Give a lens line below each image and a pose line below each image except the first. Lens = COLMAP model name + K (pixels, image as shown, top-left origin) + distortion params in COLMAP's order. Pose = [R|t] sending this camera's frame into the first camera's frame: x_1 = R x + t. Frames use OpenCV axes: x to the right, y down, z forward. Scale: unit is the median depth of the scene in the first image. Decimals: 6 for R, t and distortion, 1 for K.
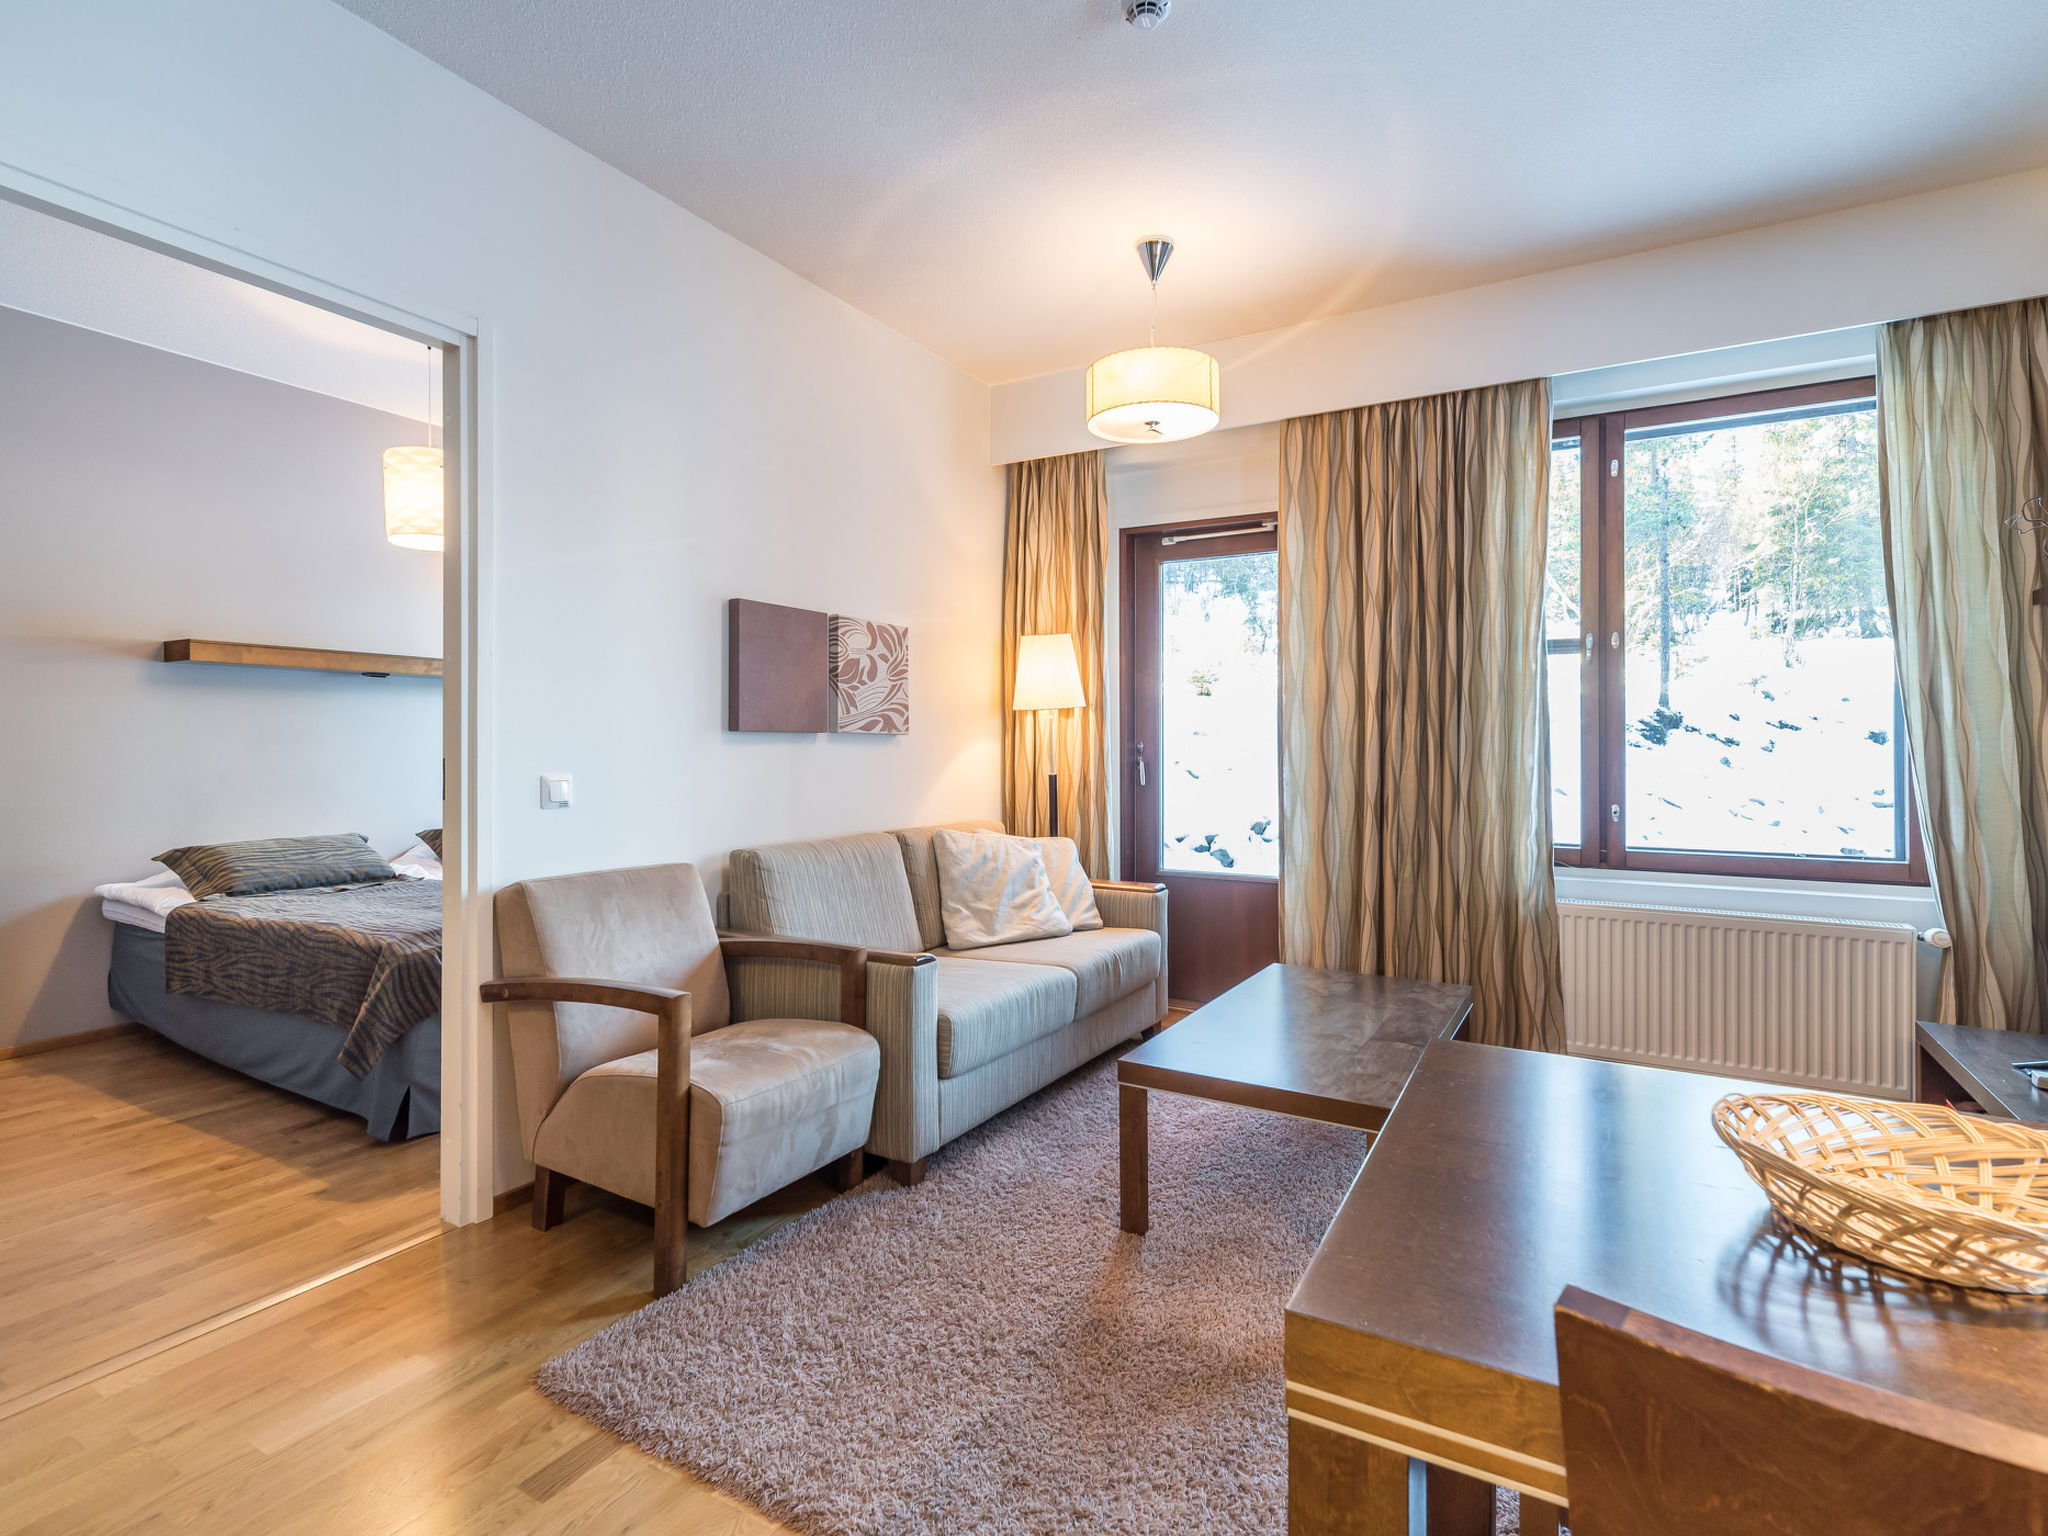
lens RADIAL K [[1012.5, 0, 1019.3], [0, 1012.5, 749.8], [0, 0, 1]] dist [0.005084, 0.000645]
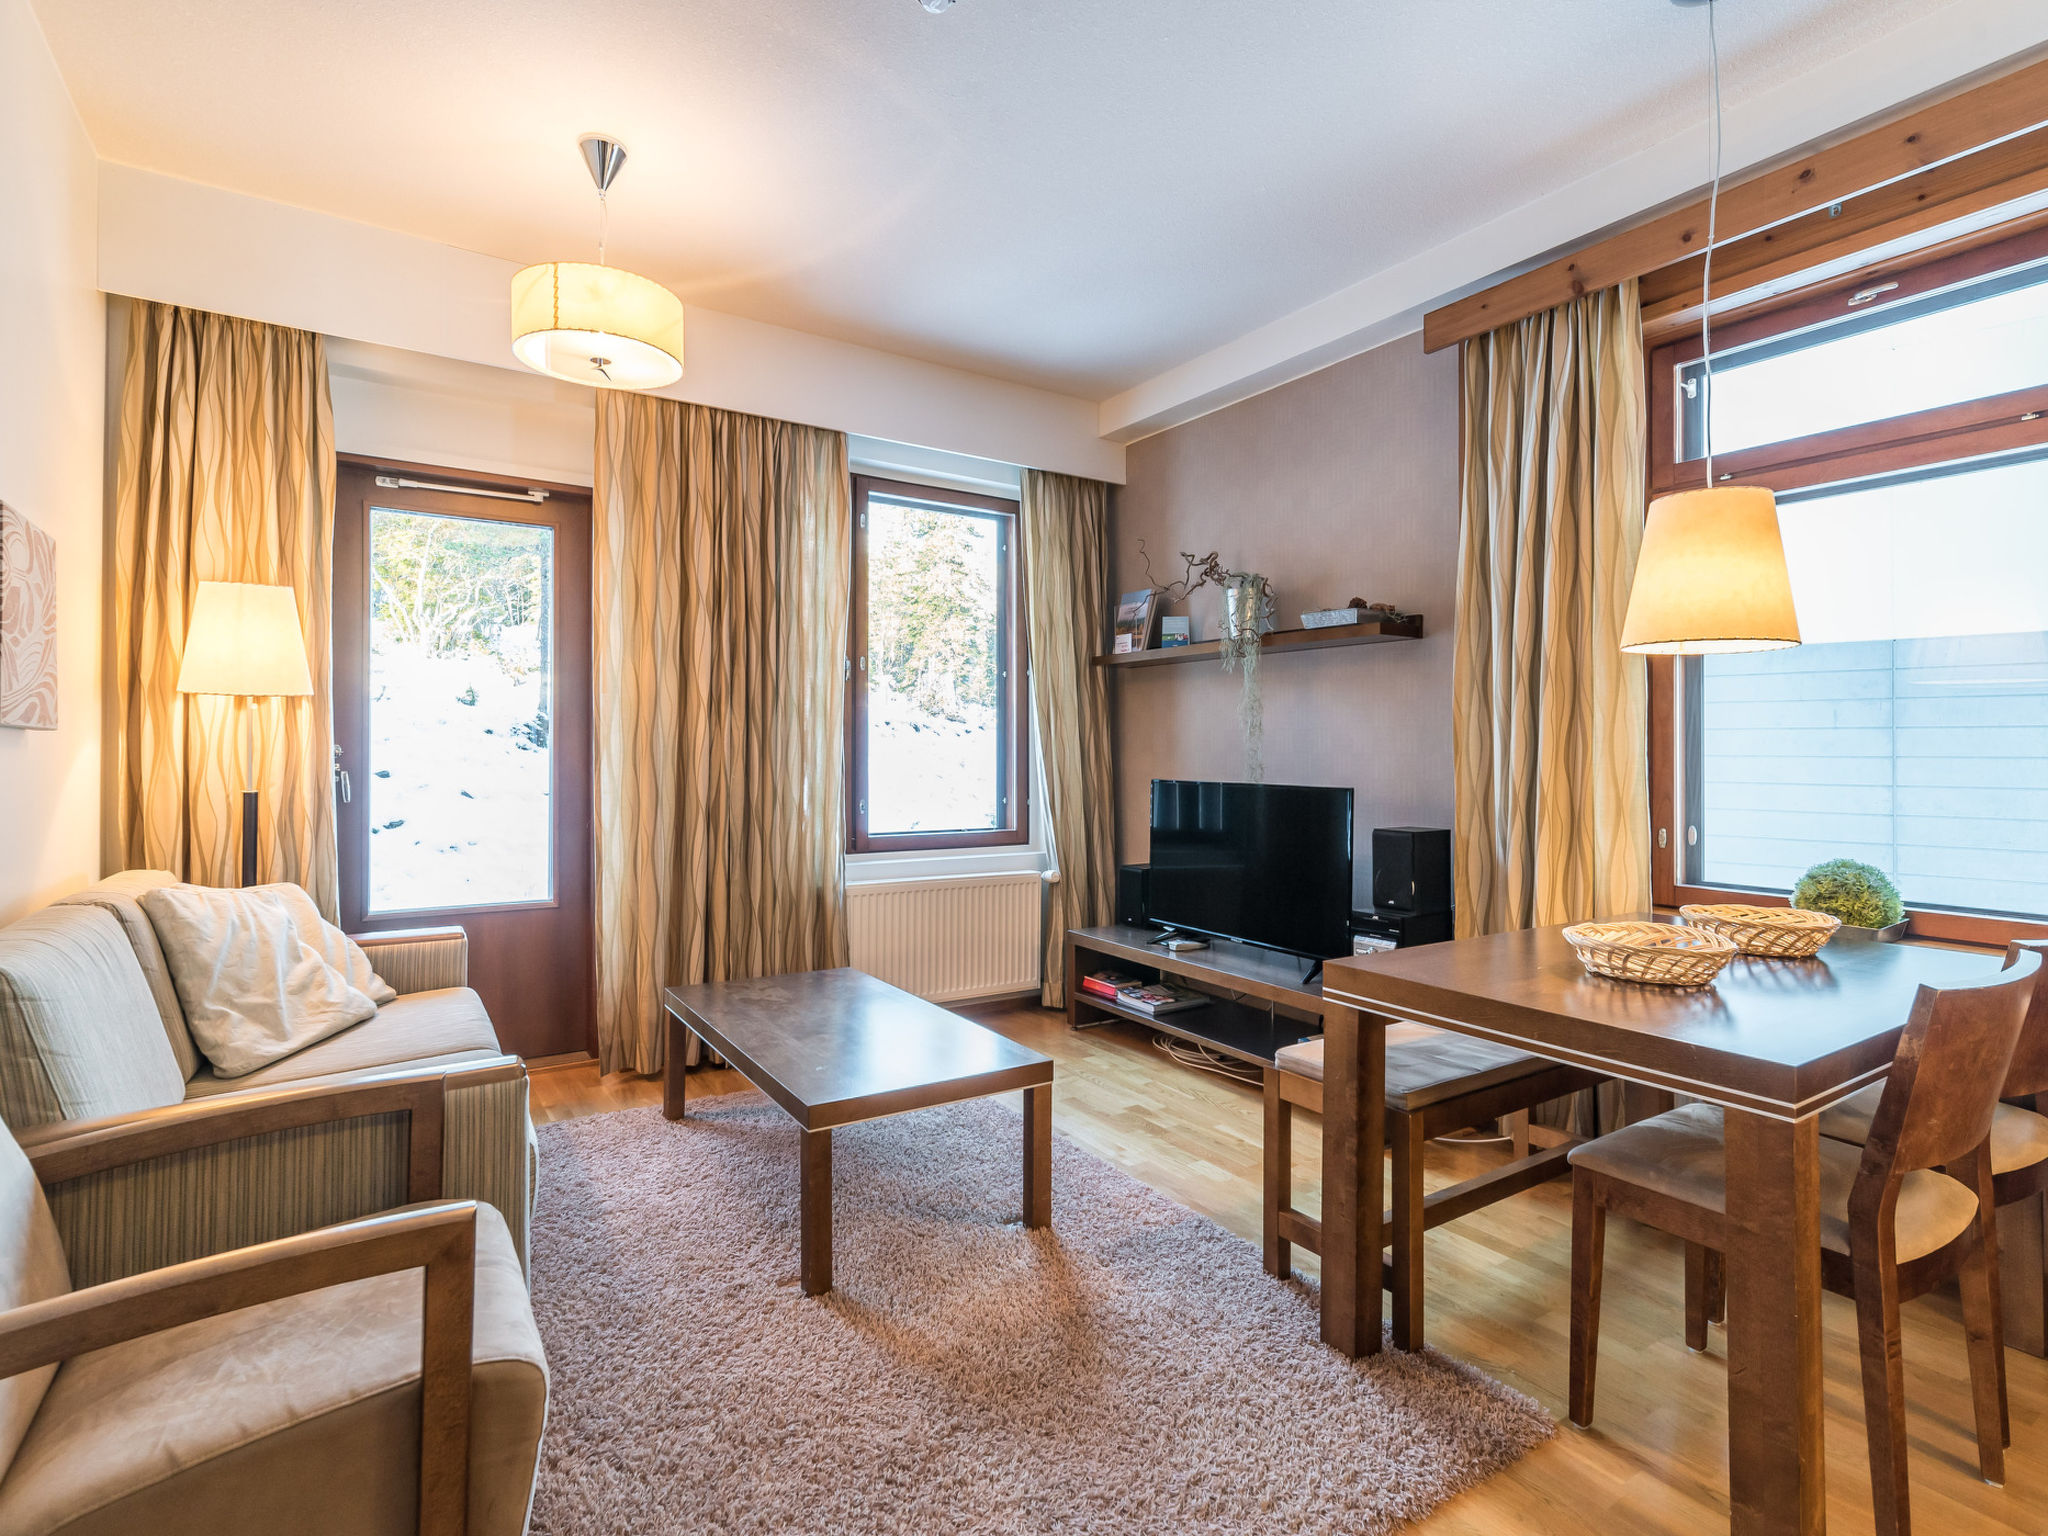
lens RADIAL K [[1018.0, 0, 1023.1], [0, 1018.0, 747.7], [0, 0, 1]] dist [-0.000935, 0.000207]
pose [[0.448666, 0.004195, 0.893689, -0.416936], [-0.000682, 0.999990, -0.004352, -0.003030], [-0.893699, 0.001343, 0.448665, 0.291610]]
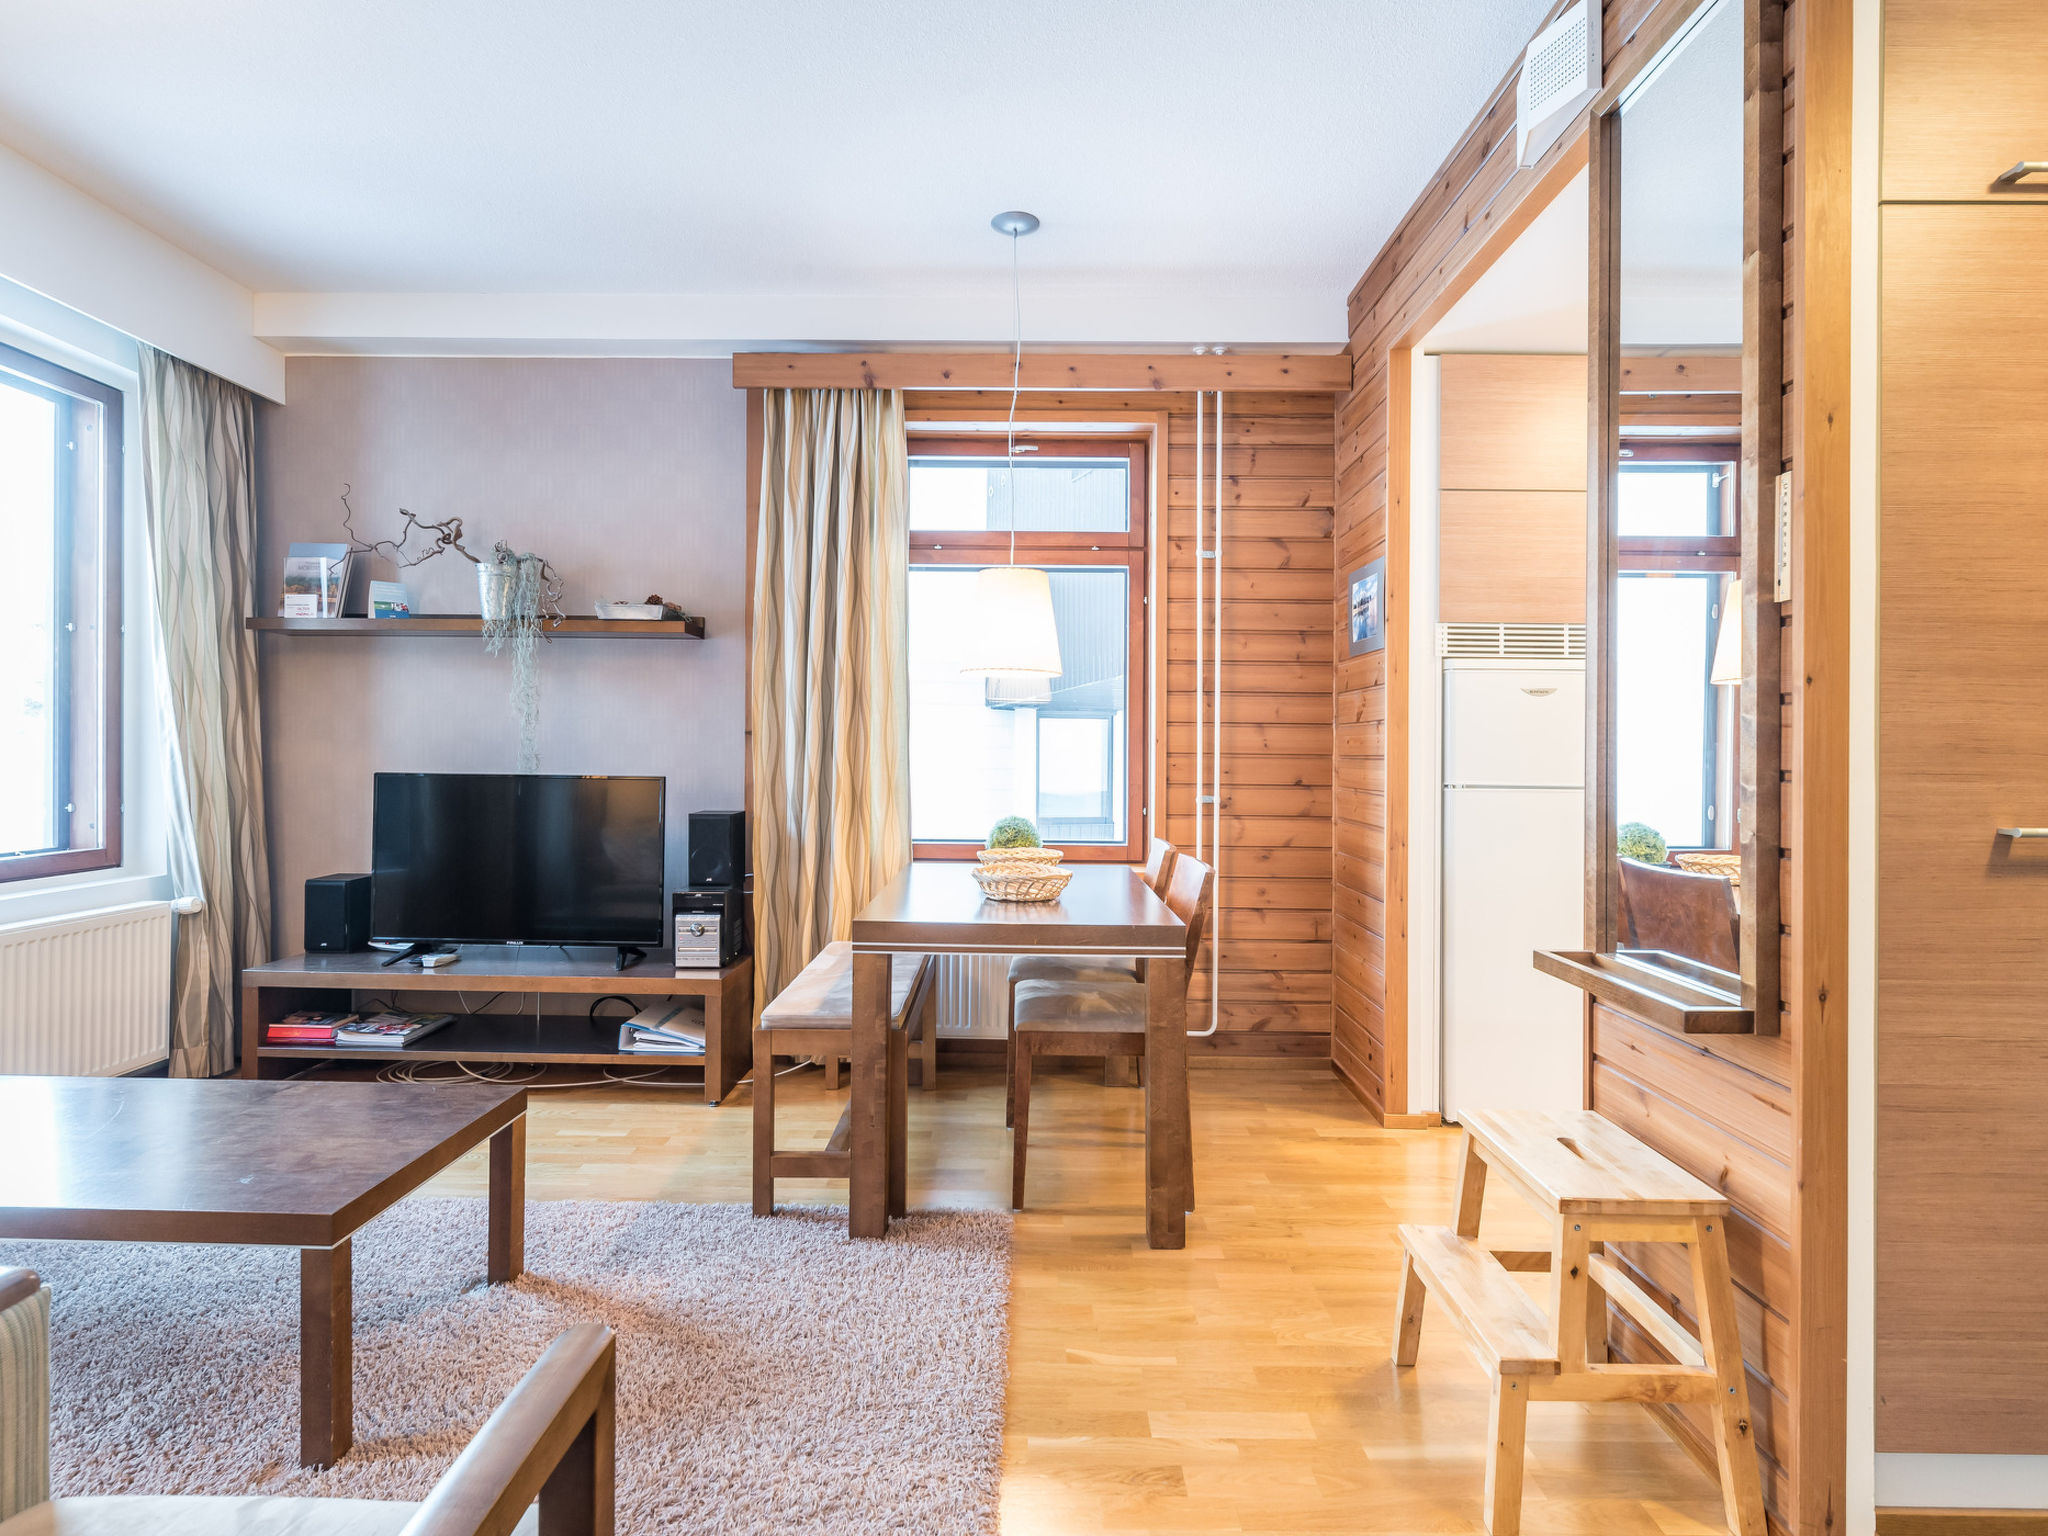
lens RADIAL K [[1018.0, 0, 1023.1], [0, 1018.0, 747.7], [0, 0, 1]] dist [-0.000935, 0.000207]
pose [[-0.497978, -0.005608, 0.867171, -0.474749], [-0.008605, 0.999962, 0.001525, -0.002895], [-0.867147, -0.006703, -0.498008, 0.634358]]
